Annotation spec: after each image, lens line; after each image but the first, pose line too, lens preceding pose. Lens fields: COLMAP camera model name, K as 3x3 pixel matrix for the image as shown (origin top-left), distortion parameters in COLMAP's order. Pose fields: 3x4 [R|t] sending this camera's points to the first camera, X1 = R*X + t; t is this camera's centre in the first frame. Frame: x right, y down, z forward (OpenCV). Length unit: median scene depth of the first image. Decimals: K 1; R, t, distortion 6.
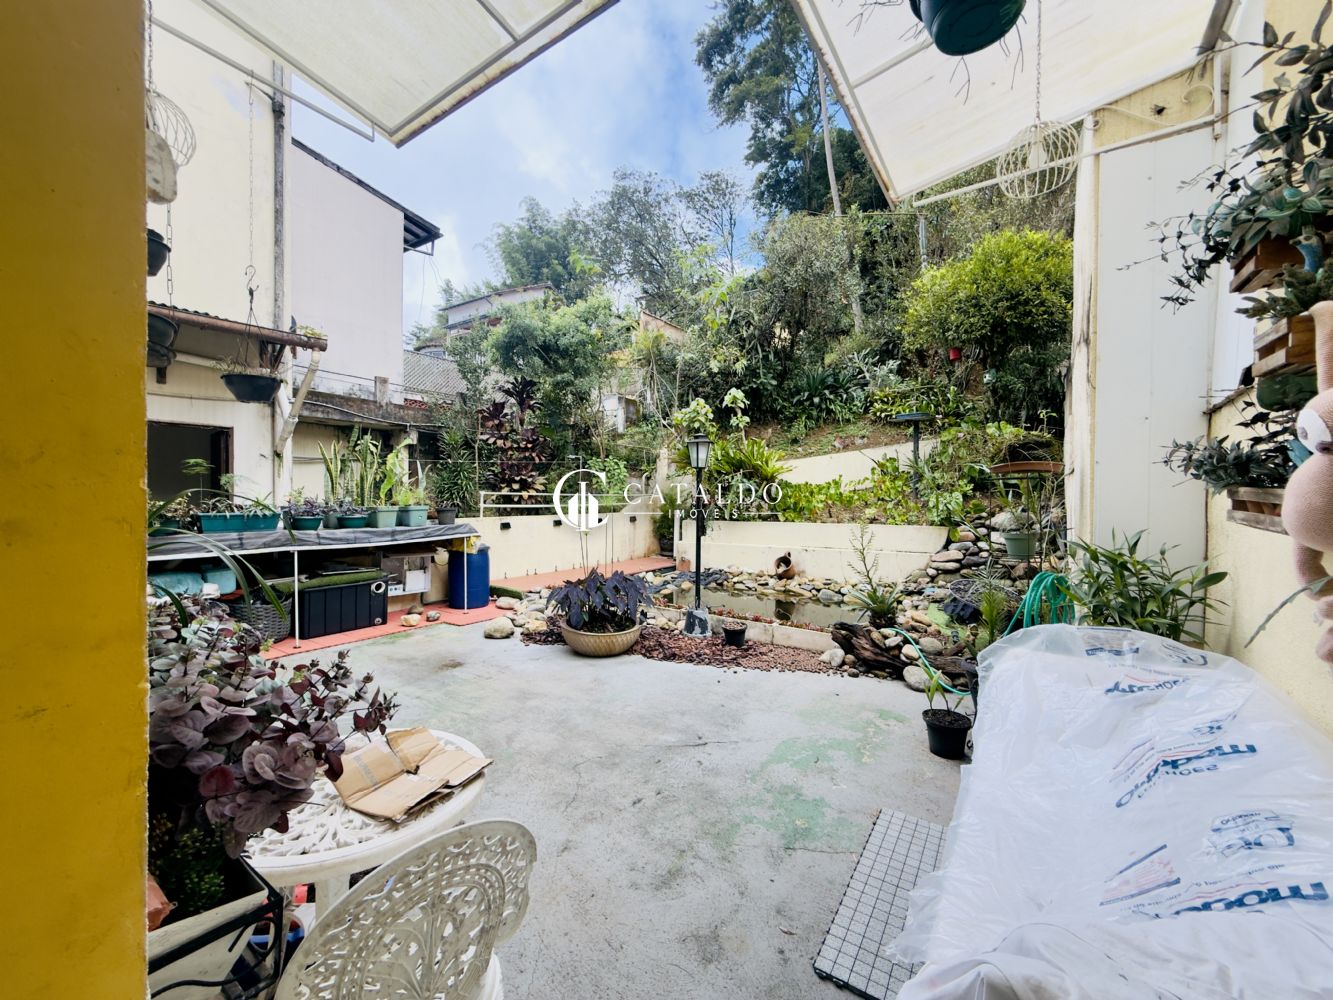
lens RADIAL K [[534.0, 0, 661.6], [0, 534.0, 499.9], [0, 0, 1]] dist [-0.001540, 0.000064]
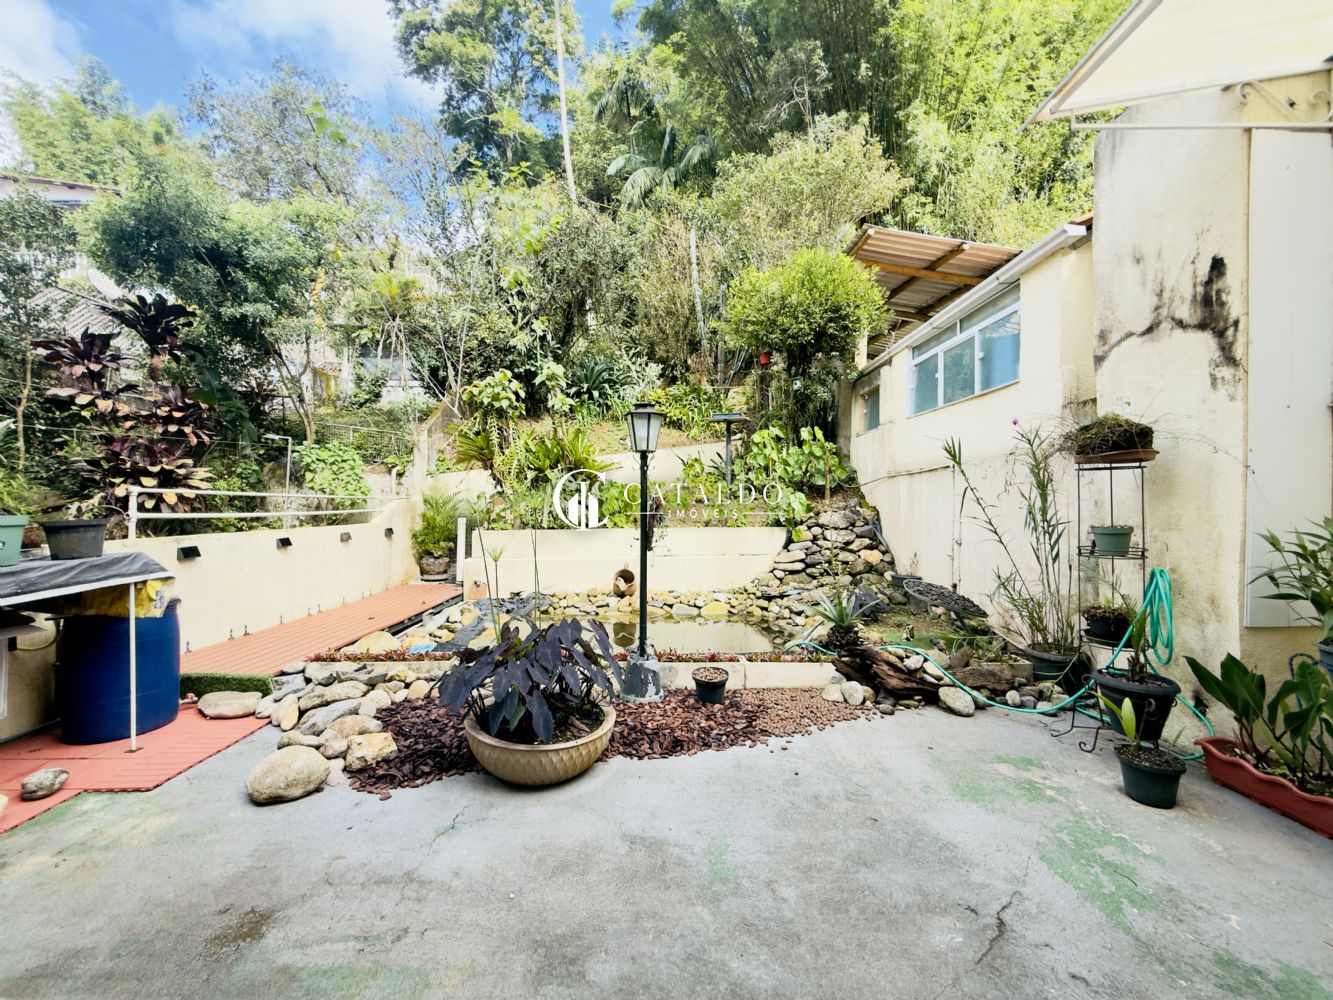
lens RADIAL K [[534.0, 0, 670.1], [0, 534.0, 498.4], [0, 0, 1]] dist [-0.001540, 0.000064]
pose [[0.814602, -0.000938, 0.580019, -0.214421], [0.010554, 0.999857, -0.013205, 0.007208], [-0.579924, 0.016879, 0.814496, 0.301809]]
